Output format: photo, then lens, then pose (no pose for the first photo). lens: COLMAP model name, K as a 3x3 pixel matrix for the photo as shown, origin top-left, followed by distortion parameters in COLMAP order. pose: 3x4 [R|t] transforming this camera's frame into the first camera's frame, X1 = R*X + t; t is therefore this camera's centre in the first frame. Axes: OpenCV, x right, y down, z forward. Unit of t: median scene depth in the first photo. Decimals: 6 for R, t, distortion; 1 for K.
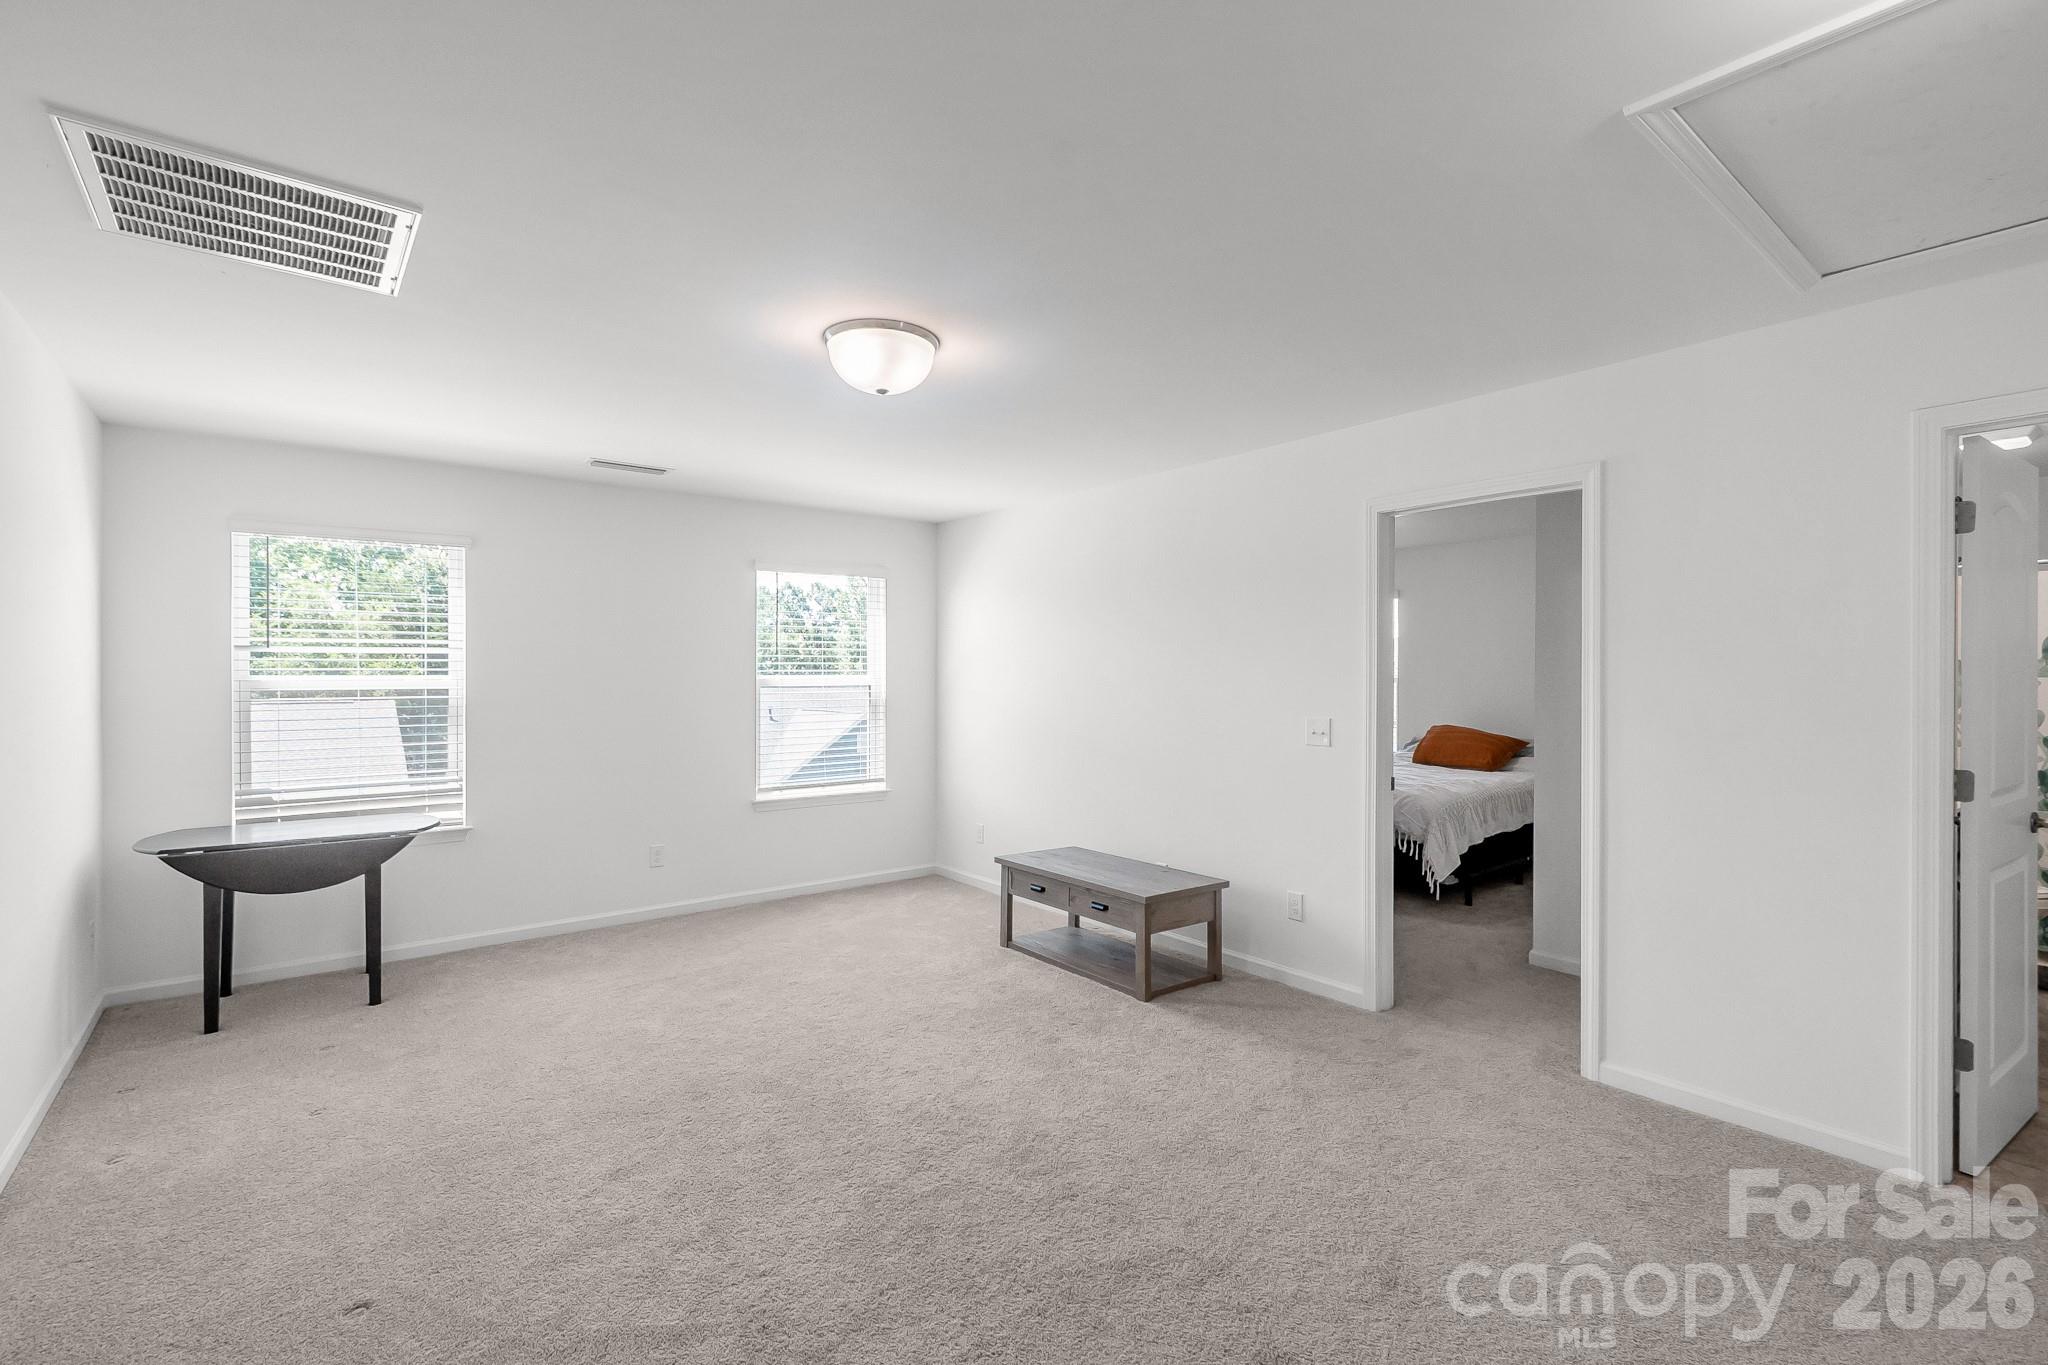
lens RADIAL K [[923.9, 0, 1023.4], [0, 923.9, 684.9], [0, 0, 1]] dist [0.008477, -0.000355]
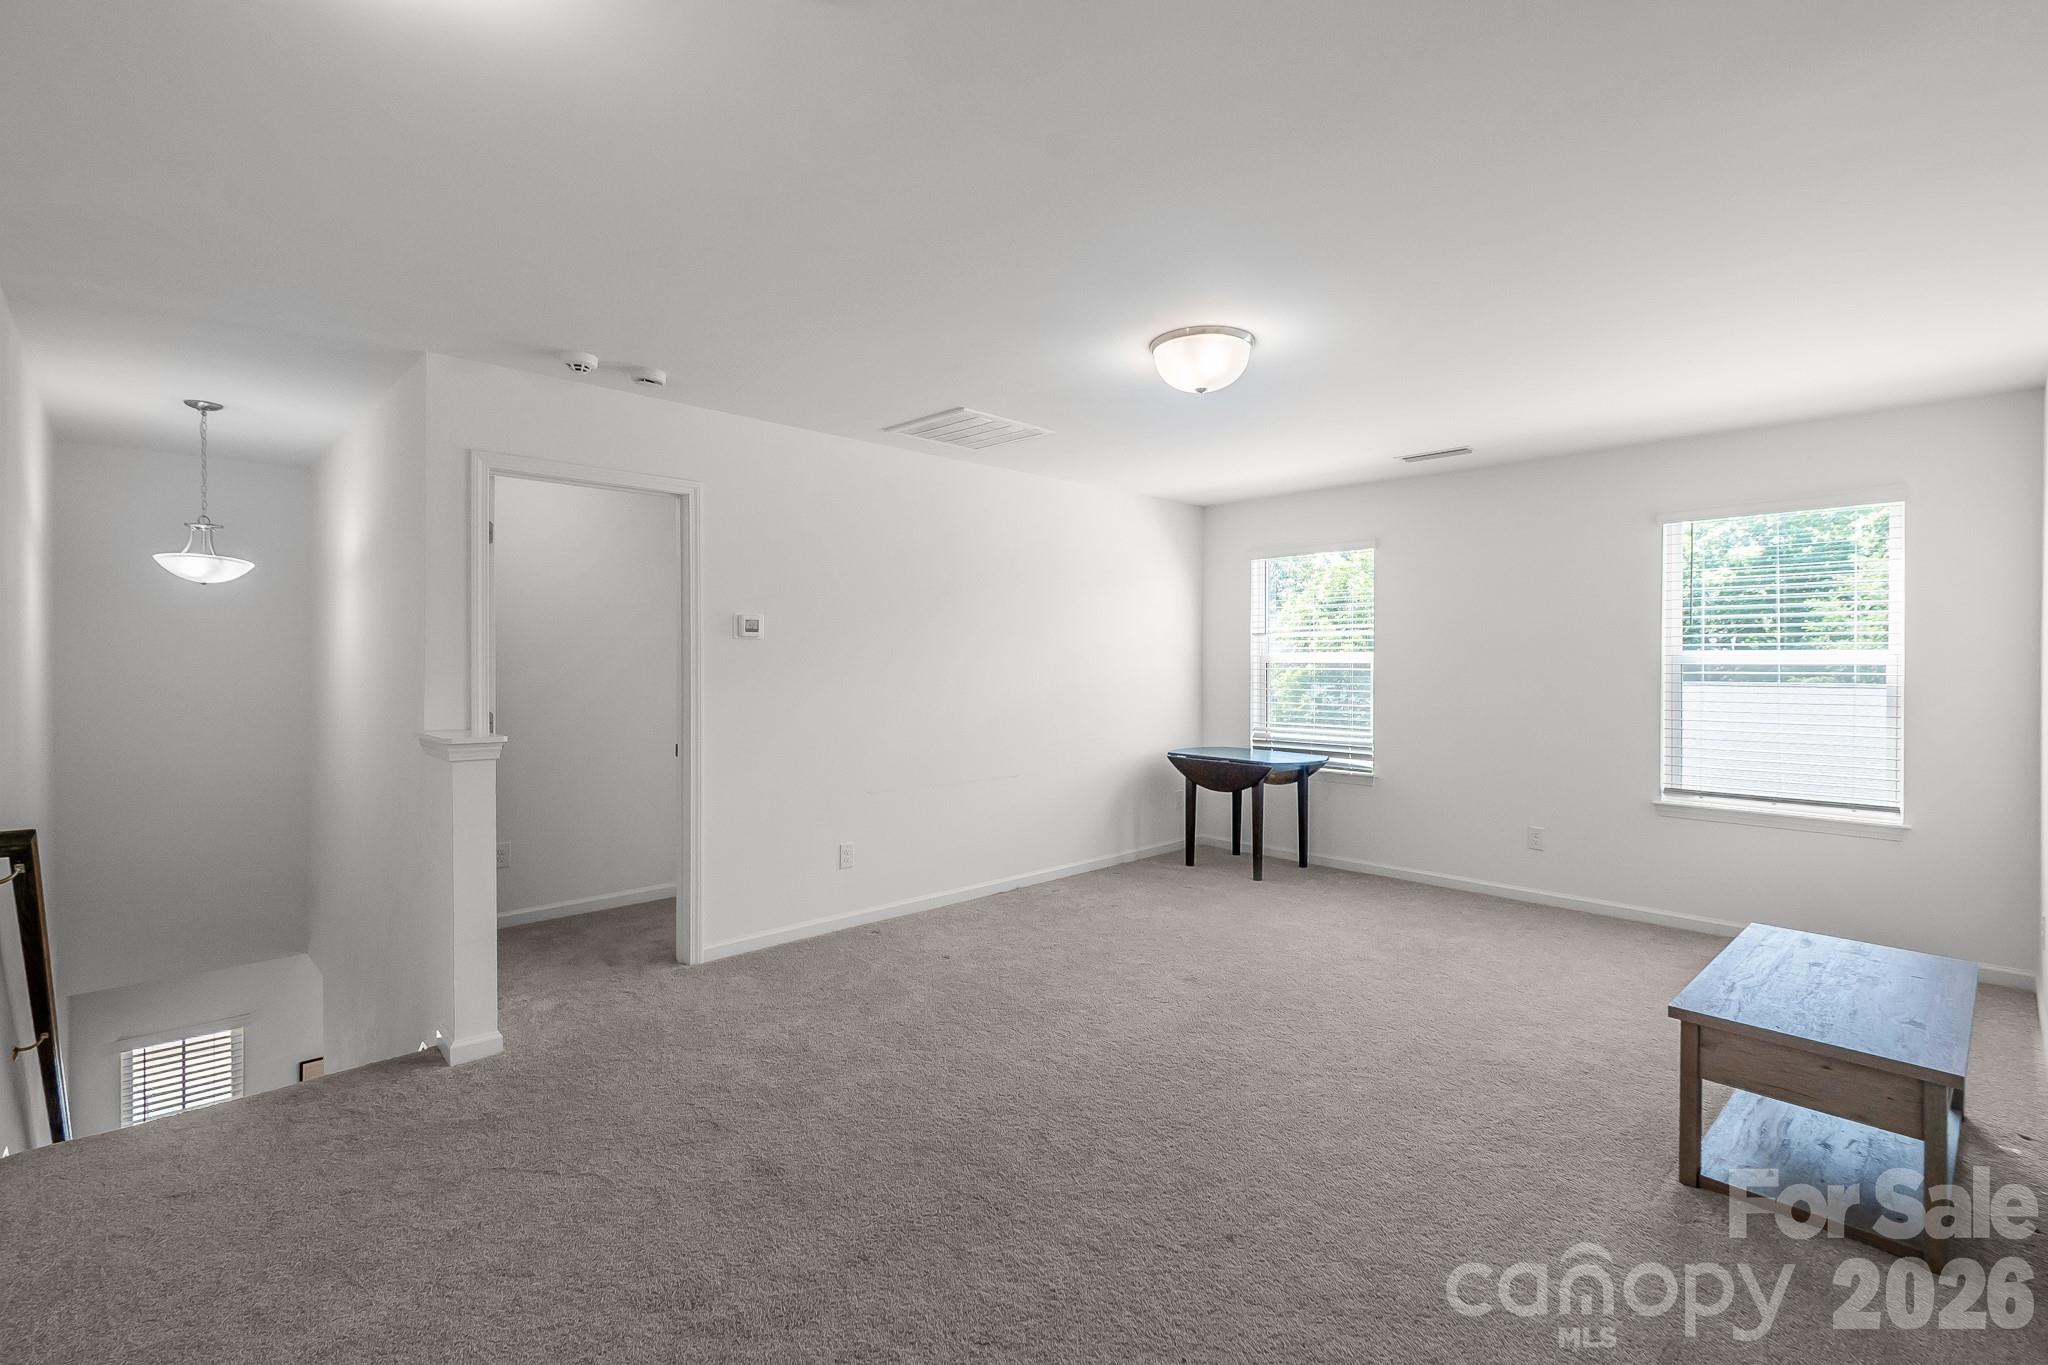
lens RADIAL K [[923.9, 0, 1024.7], [0, 923.9, 667.6], [0, 0, 1]] dist [0.008477, -0.000355]
pose [[0.101925, 0.008333, -0.994757, 0.575900], [-0.012283, 0.999899, 0.007117, 0.006876], [0.994716, 0.011493, 0.102017, 0.417298]]
